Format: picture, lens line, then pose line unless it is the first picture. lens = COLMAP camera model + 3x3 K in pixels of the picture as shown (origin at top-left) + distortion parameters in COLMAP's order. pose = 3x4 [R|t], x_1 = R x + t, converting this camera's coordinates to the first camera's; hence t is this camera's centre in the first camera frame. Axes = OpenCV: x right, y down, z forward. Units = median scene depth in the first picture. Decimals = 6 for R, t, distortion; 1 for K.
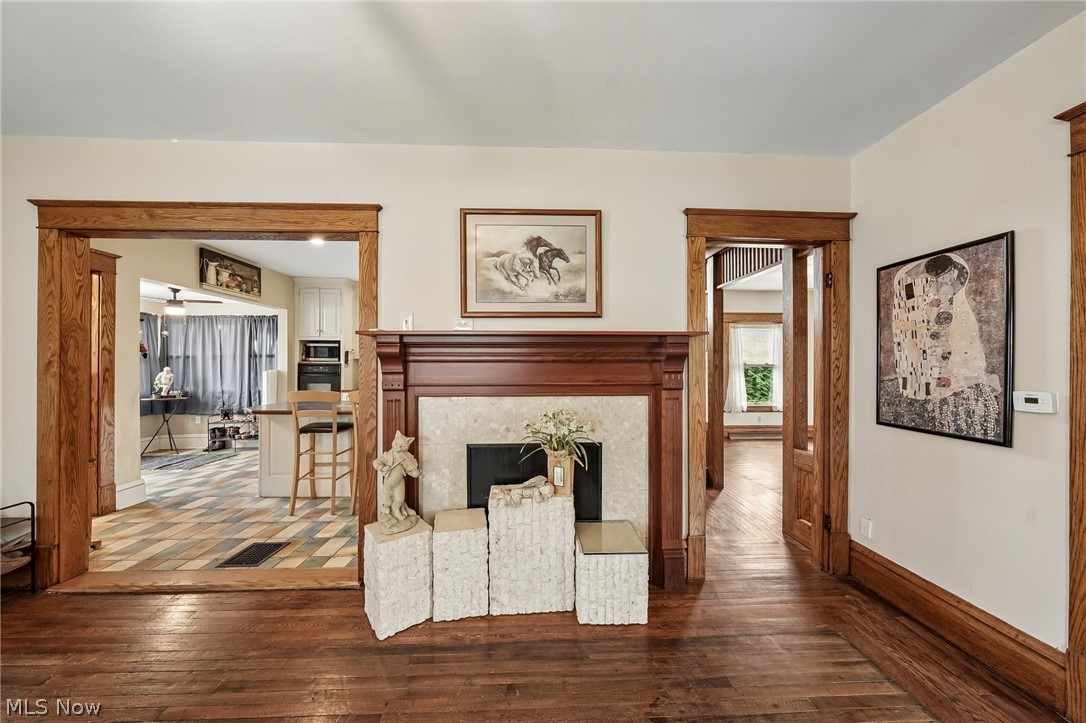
lens RADIAL K [[377.6, 0, 543.2], [0, 377.6, 363.9], [0, 0, 1]] dist [-0.003051, -0.000017]
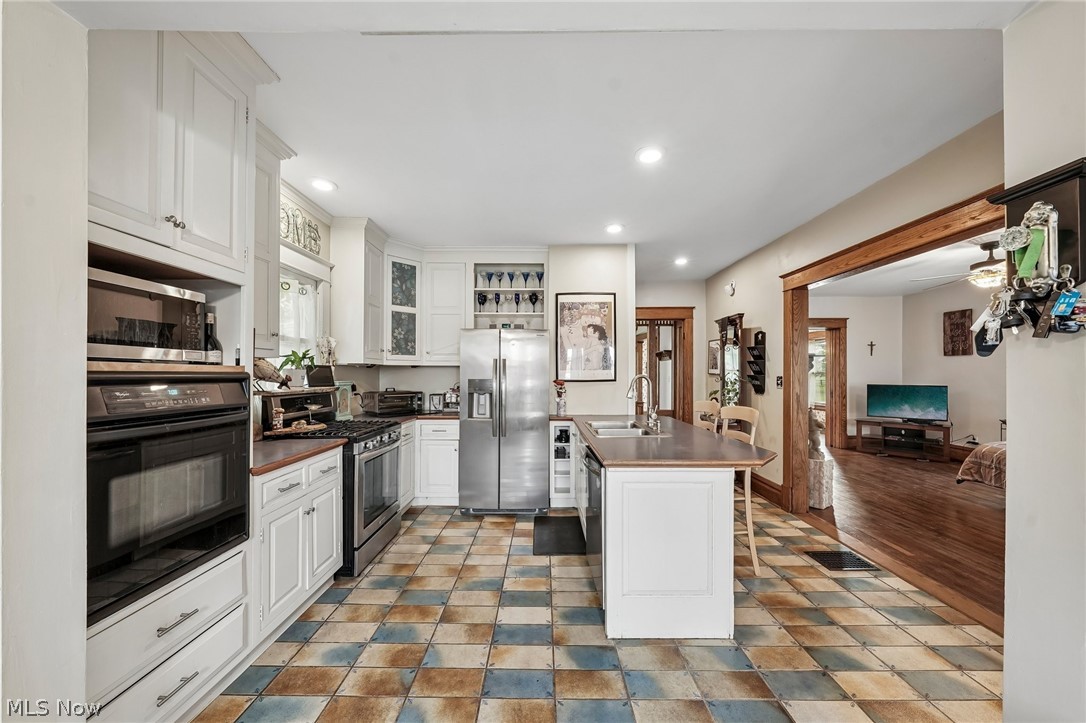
lens RADIAL K [[377.6, 0, 540.6], [0, 377.6, 371.6], [0, 0, 1]] dist [-0.003051, -0.000017]
pose [[0.039211, 0.004006, 0.999223, -1.508669], [-0.007593, 0.999964, -0.003711, -0.001377], [-0.999202, -0.007442, 0.039240, 1.472597]]
